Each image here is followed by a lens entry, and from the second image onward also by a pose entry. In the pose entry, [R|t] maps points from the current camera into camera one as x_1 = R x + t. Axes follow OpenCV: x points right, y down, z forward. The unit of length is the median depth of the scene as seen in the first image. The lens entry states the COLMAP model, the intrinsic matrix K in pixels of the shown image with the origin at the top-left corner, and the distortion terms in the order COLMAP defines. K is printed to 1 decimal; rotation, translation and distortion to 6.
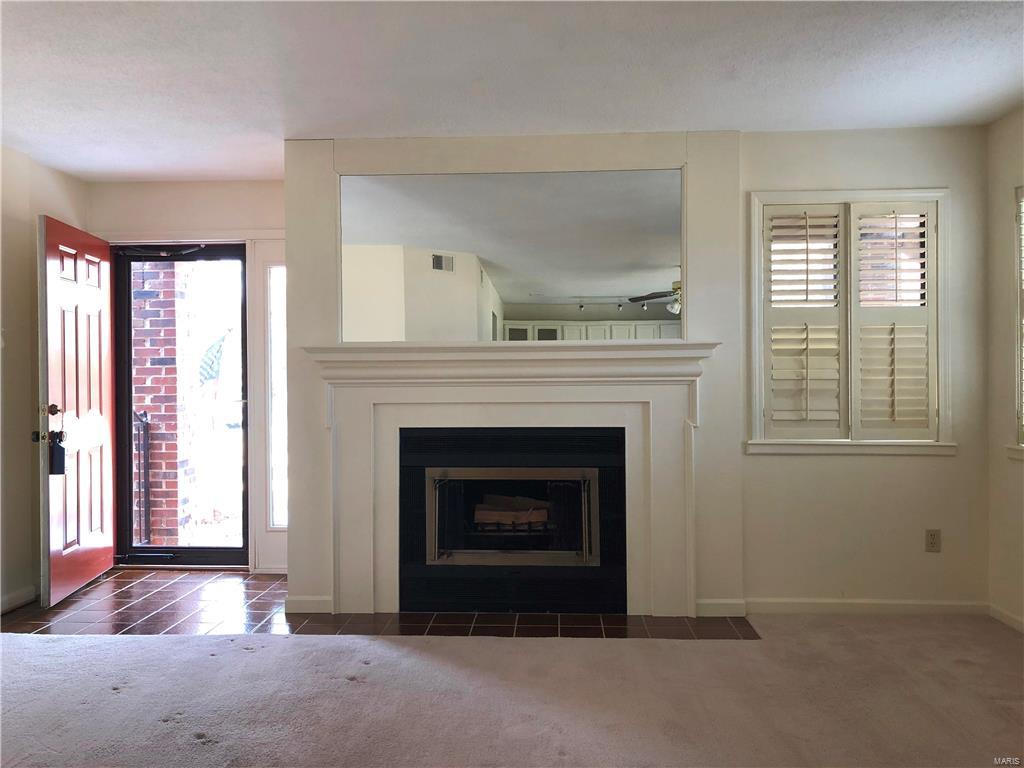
lens RADIAL K [[841.1, 0, 504.7], [0, 841.1, 378.7], [0, 0, 1]] dist [0.003455, 0.011194]
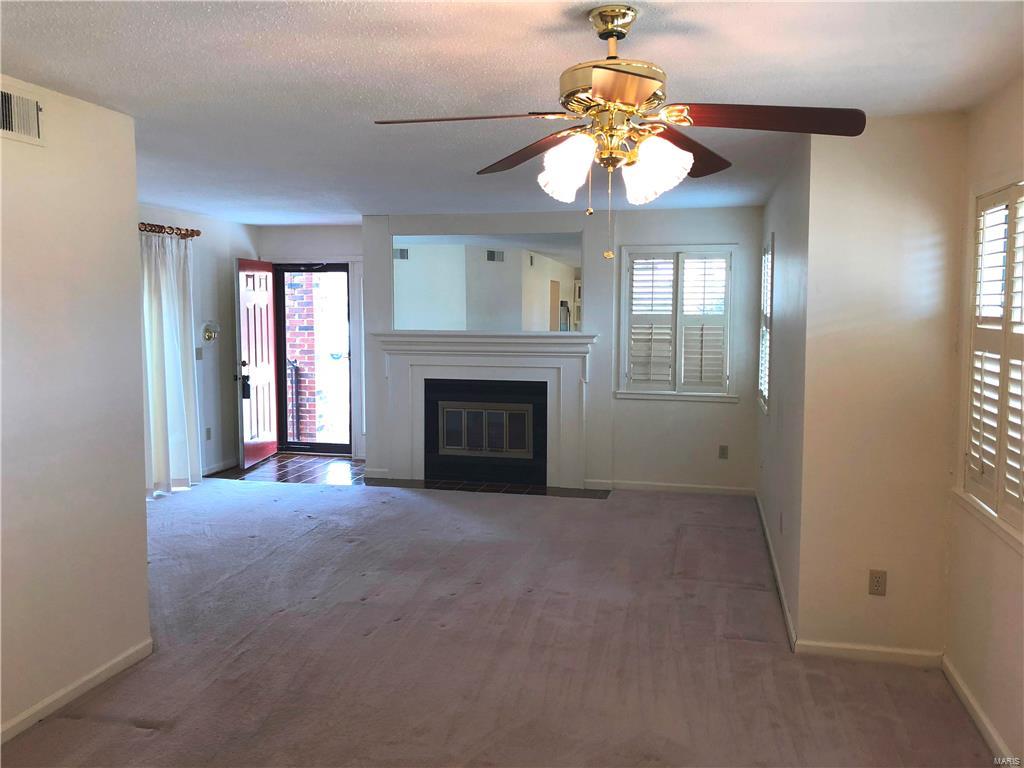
lens RADIAL K [[841.1, 0, 517.5], [0, 841.1, 385.2], [0, 0, 1]] dist [0.003455, 0.011194]
pose [[0.985639, 0.026148, -0.166832, 0.350182], [-0.010604, 0.995573, 0.093391, -0.091204], [0.168536, -0.090280, 0.981552, -0.686169]]
